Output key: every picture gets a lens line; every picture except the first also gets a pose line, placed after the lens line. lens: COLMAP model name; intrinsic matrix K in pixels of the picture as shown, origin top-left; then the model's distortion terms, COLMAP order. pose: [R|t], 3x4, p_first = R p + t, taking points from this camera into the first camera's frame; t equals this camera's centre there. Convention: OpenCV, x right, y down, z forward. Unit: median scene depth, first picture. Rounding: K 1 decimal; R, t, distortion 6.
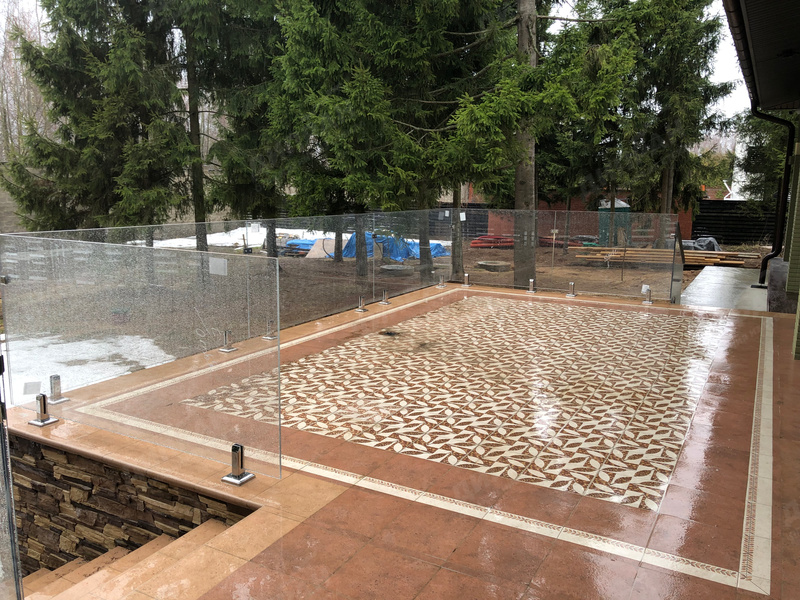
lens RADIAL K [[663.7, 0, 398.9], [0, 663.7, 303.4], [0, 0, 1]] dist [0.045585, -0.037285]
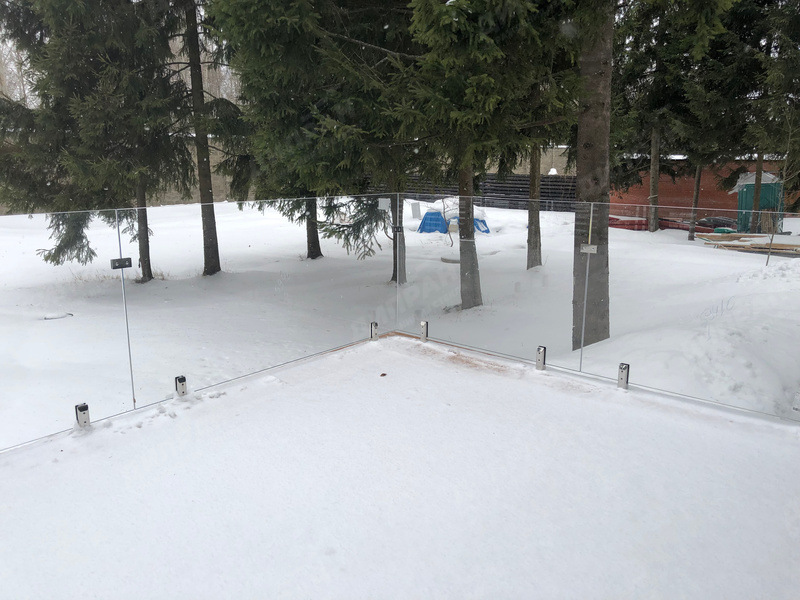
lens RADIAL K [[663.7, 0, 404.9], [0, 663.7, 302.0], [0, 0, 1]] dist [0.045585, -0.037285]
pose [[0.984026, 0.035594, -0.174429, 0.080166], [-0.028429, 0.998653, 0.043408, -0.037805], [0.175739, -0.037756, 0.983712, 0.218255]]
